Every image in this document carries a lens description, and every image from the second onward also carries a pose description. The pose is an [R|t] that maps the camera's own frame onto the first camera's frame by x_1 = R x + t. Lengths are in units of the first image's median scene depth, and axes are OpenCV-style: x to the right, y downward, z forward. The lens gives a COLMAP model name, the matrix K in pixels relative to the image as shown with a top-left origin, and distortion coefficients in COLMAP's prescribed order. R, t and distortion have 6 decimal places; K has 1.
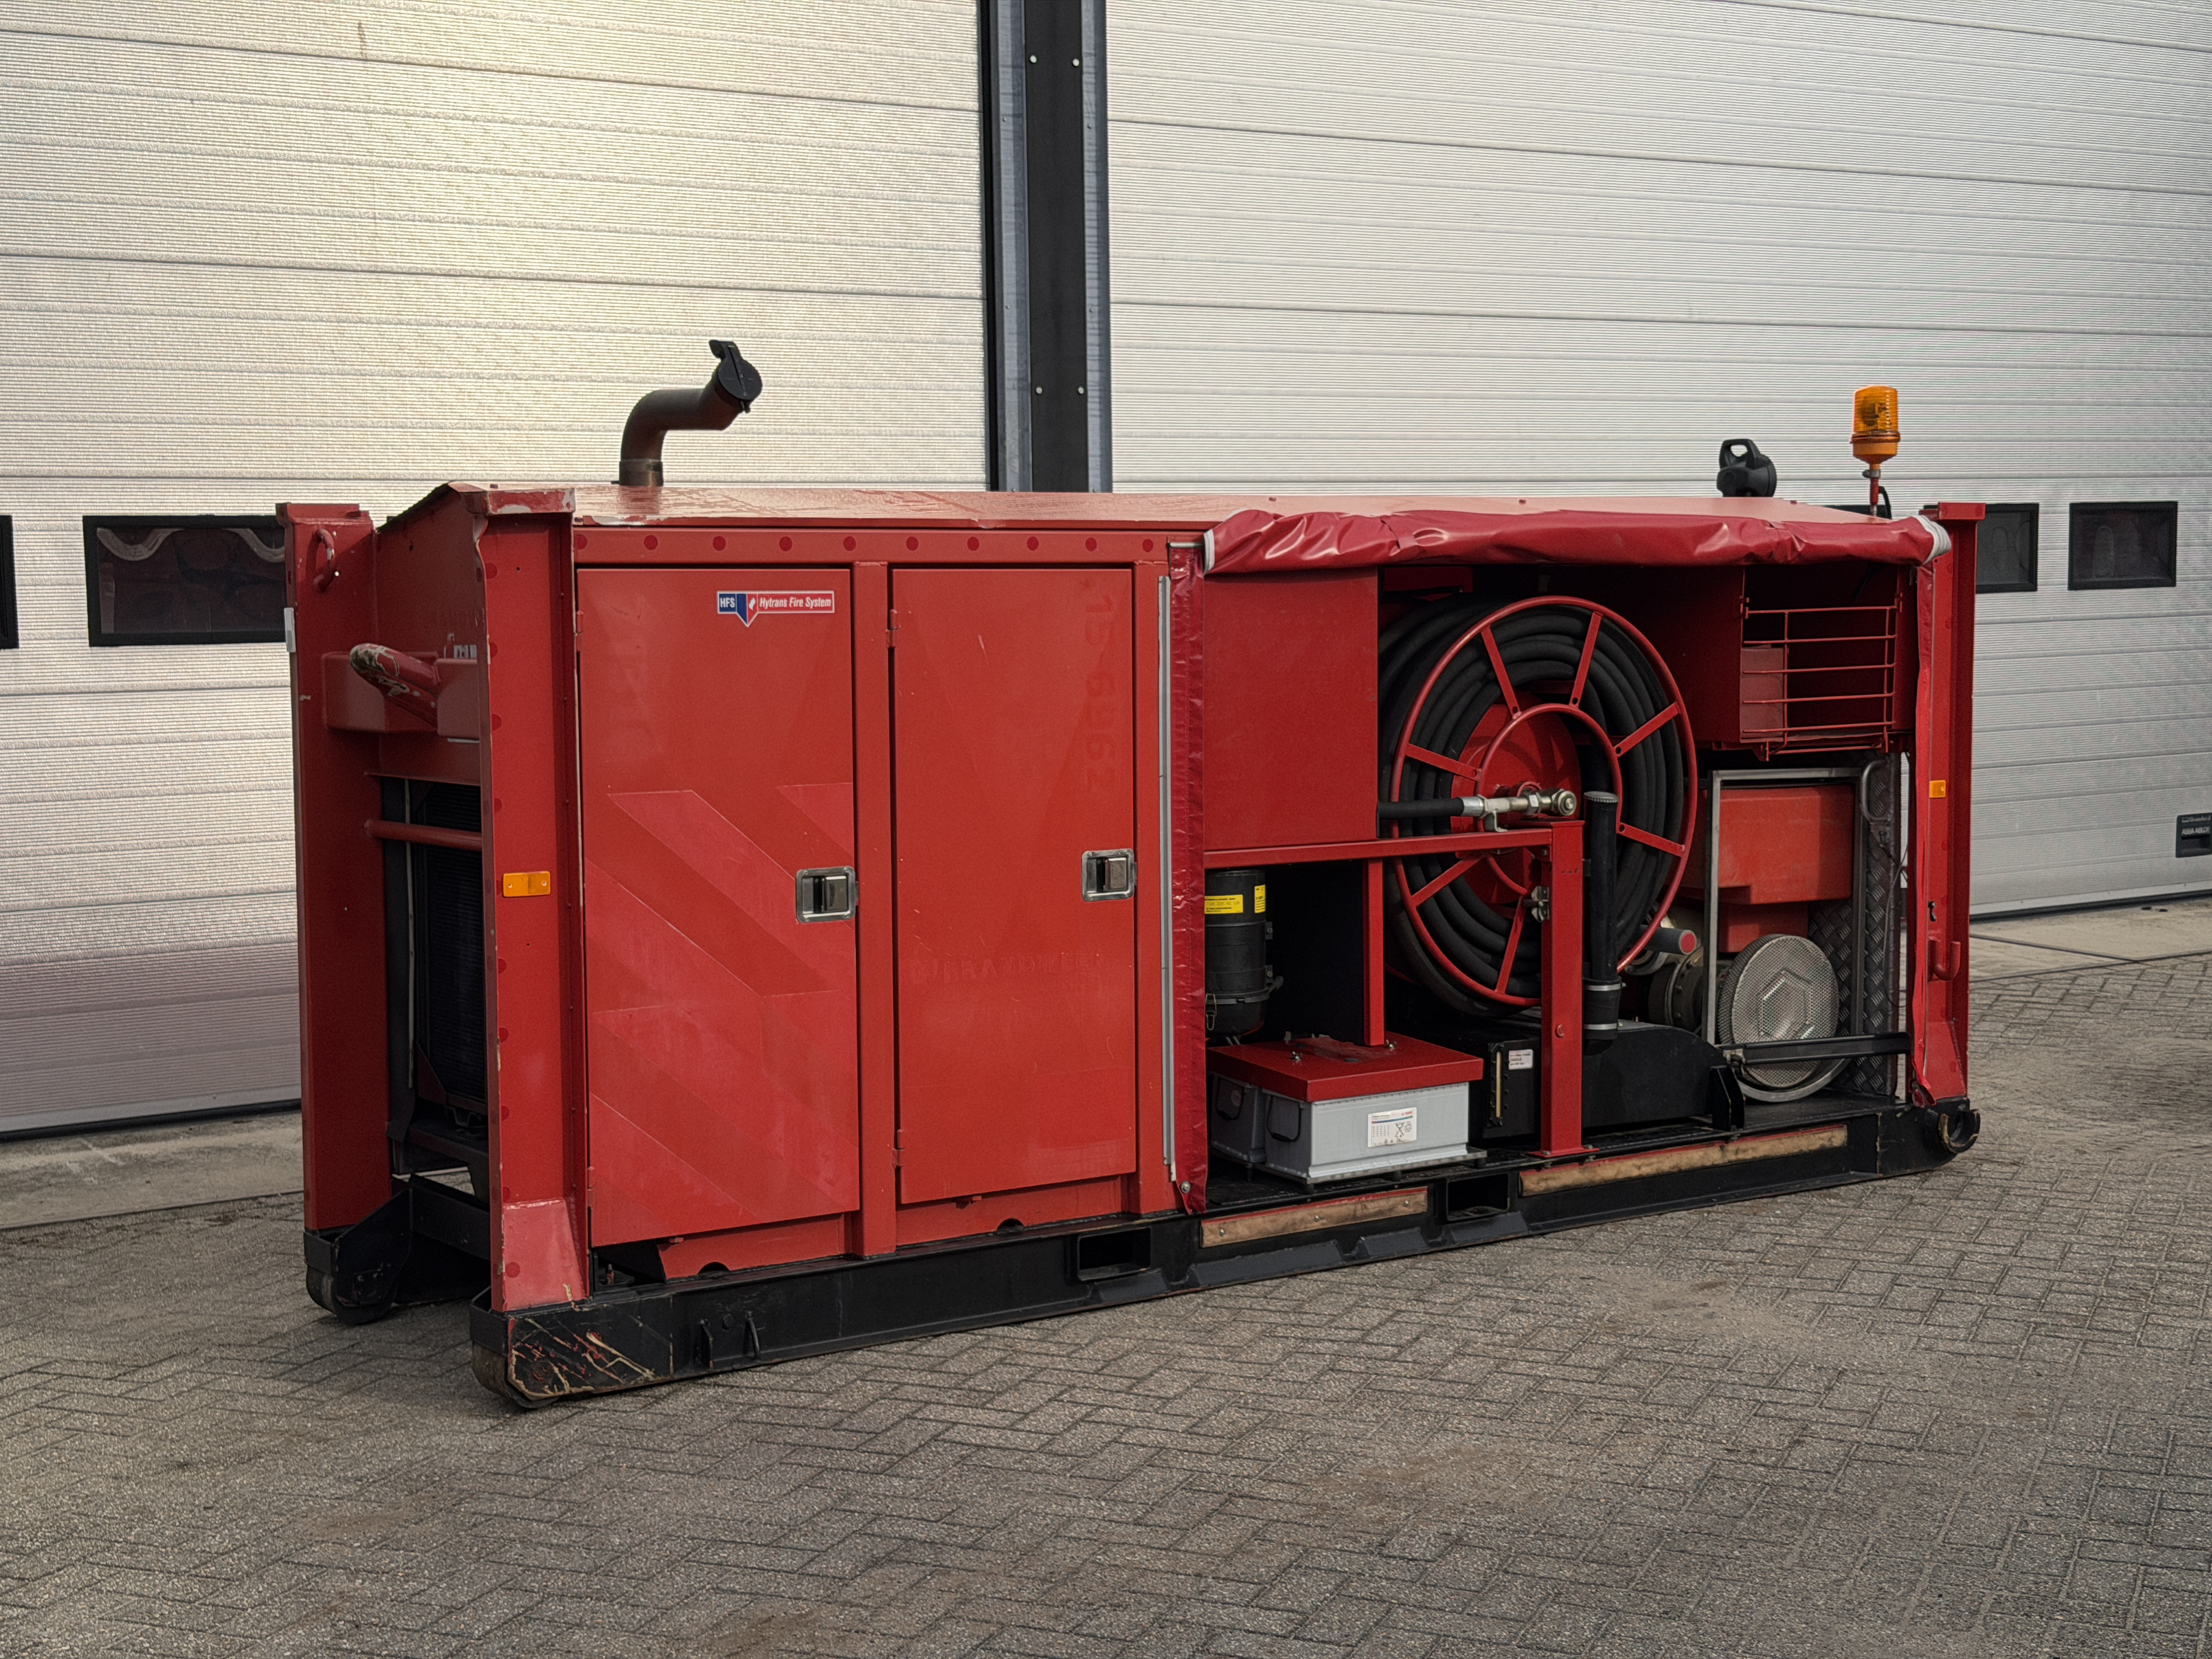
lens RADIAL K [[3085.8, 0, 1126.1], [0, 3085.8, 839.5], [0, 0, 1]] dist [0.119055, 0.000000]
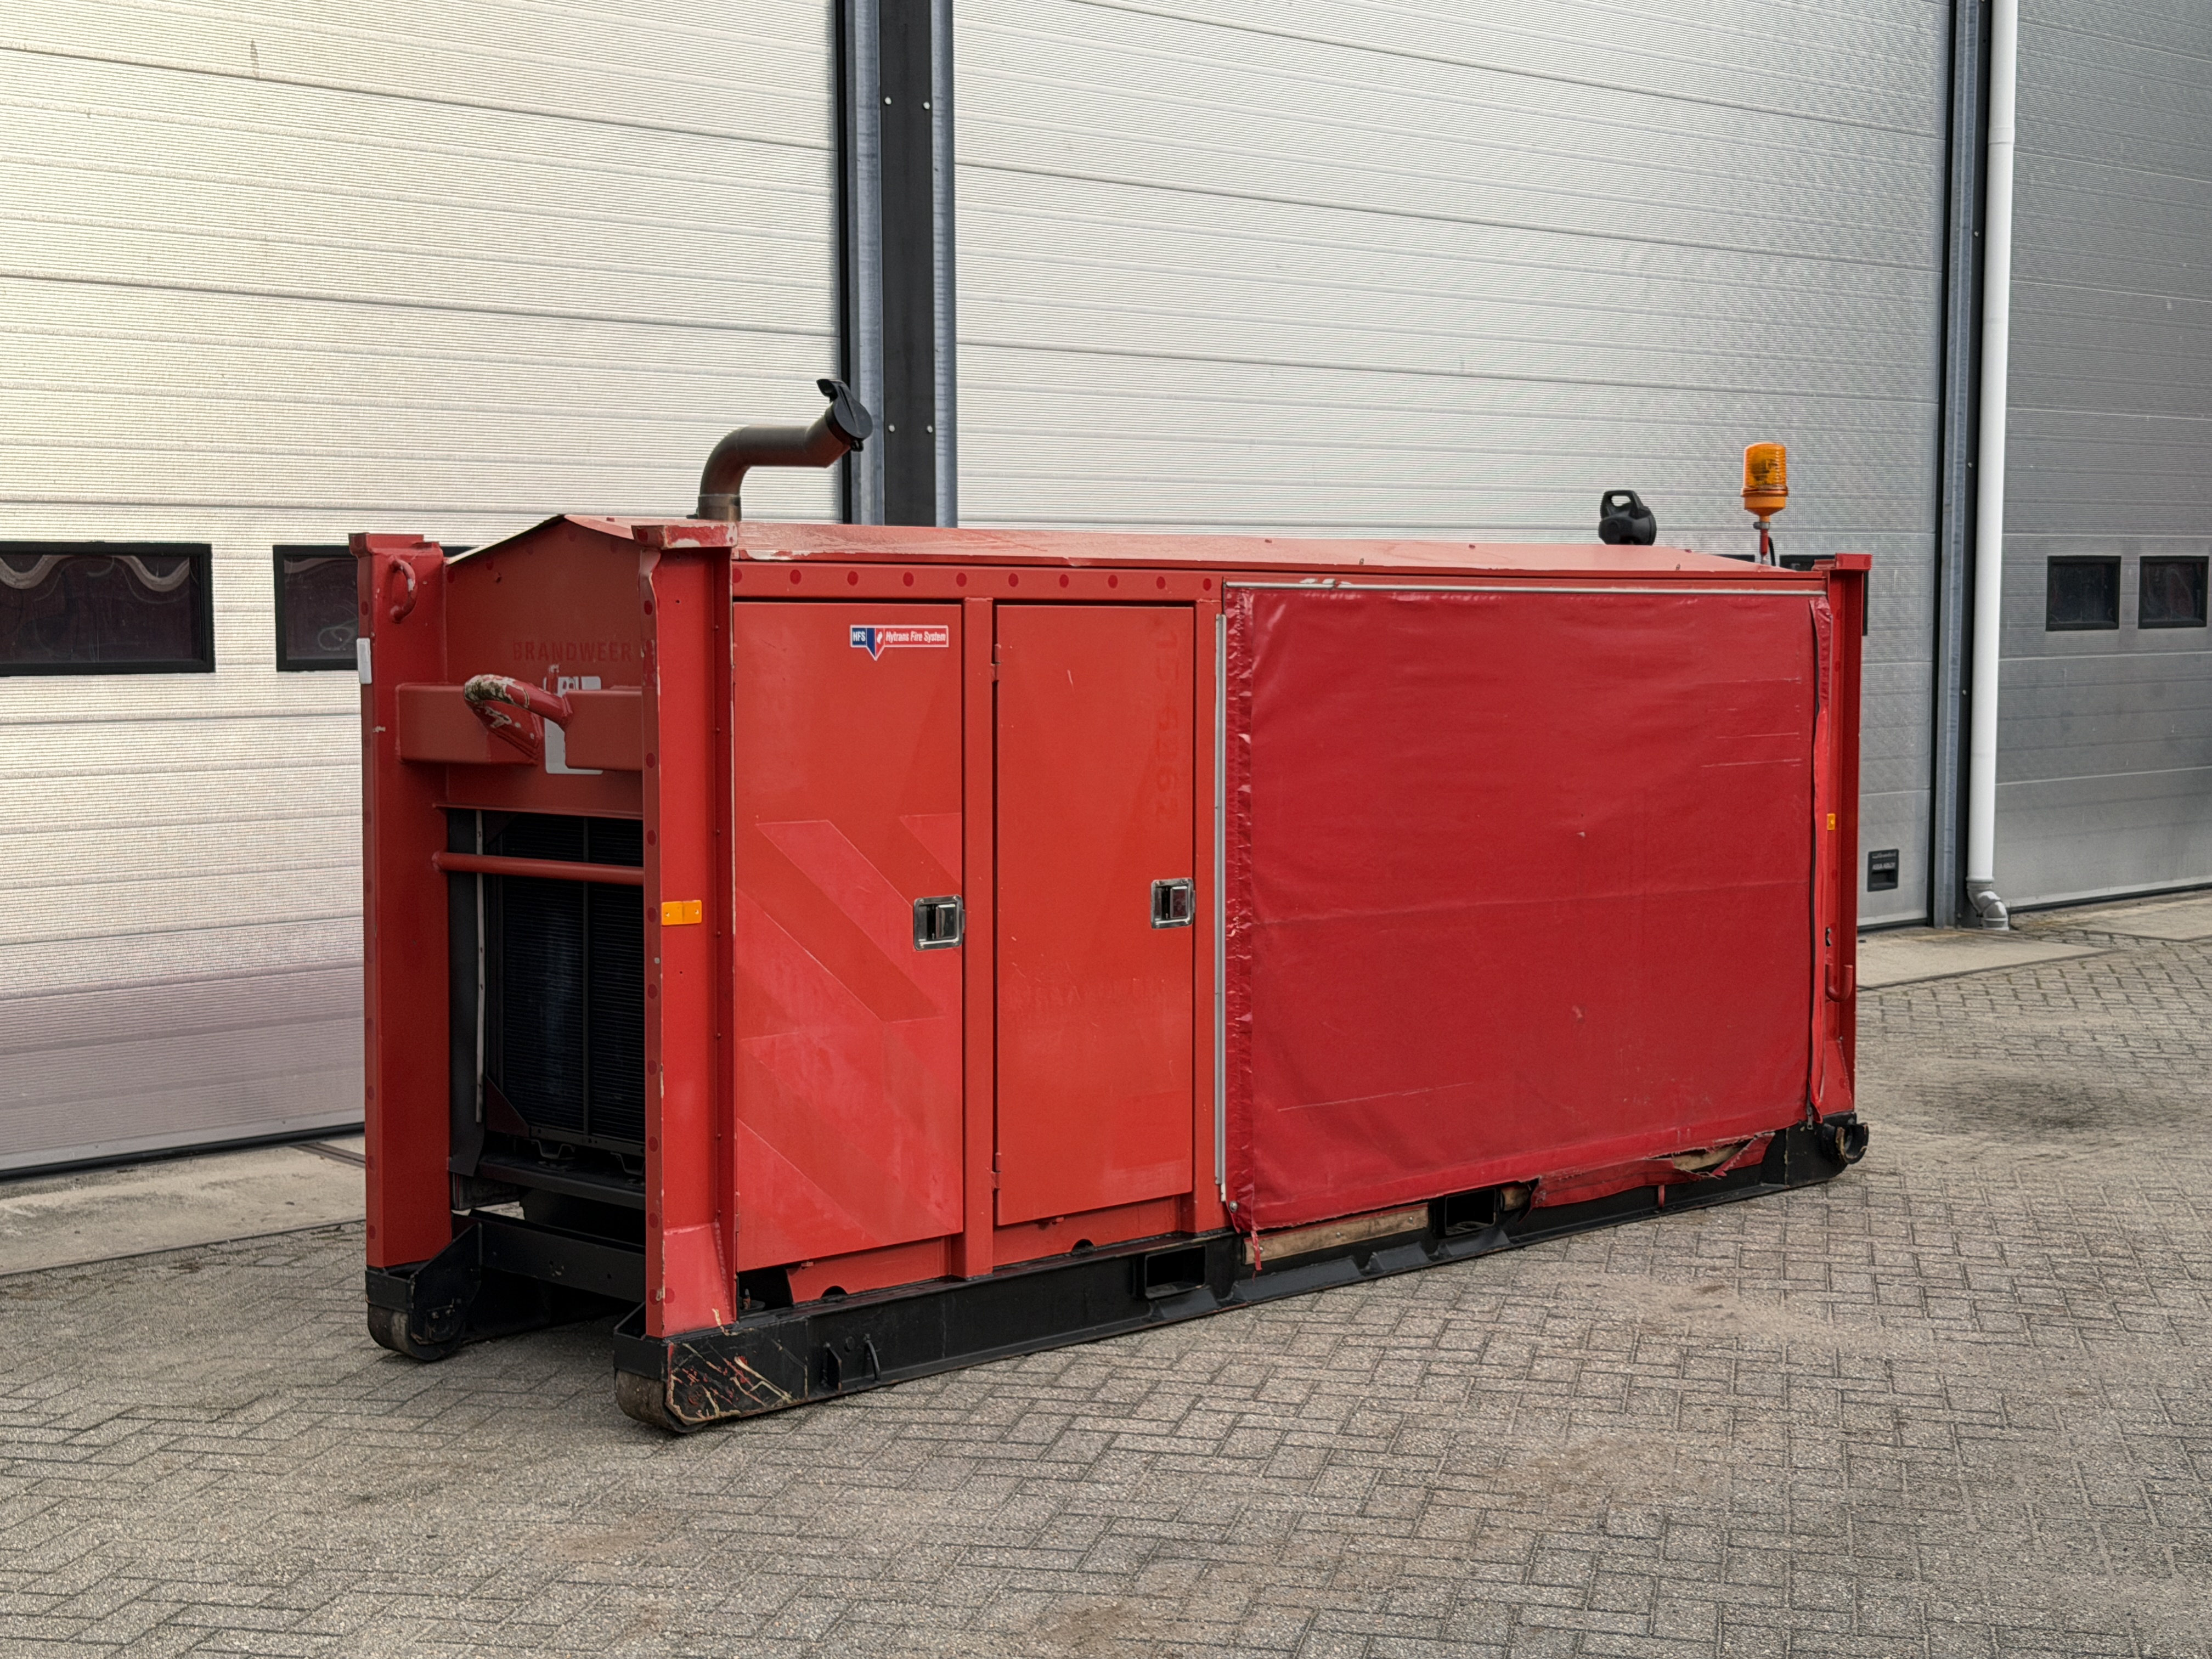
lens RADIAL K [[3172.3, 0, 1110.5], [0, 3172.3, 826.8], [0, 0, 1]] dist [0.120292, 0.000000]
pose [[0.985232, -0.001421, 0.171216, -0.201189], [0.004643, 0.999820, -0.018420, 0.005238], [-0.171159, 0.018943, 0.985061, -0.040048]]
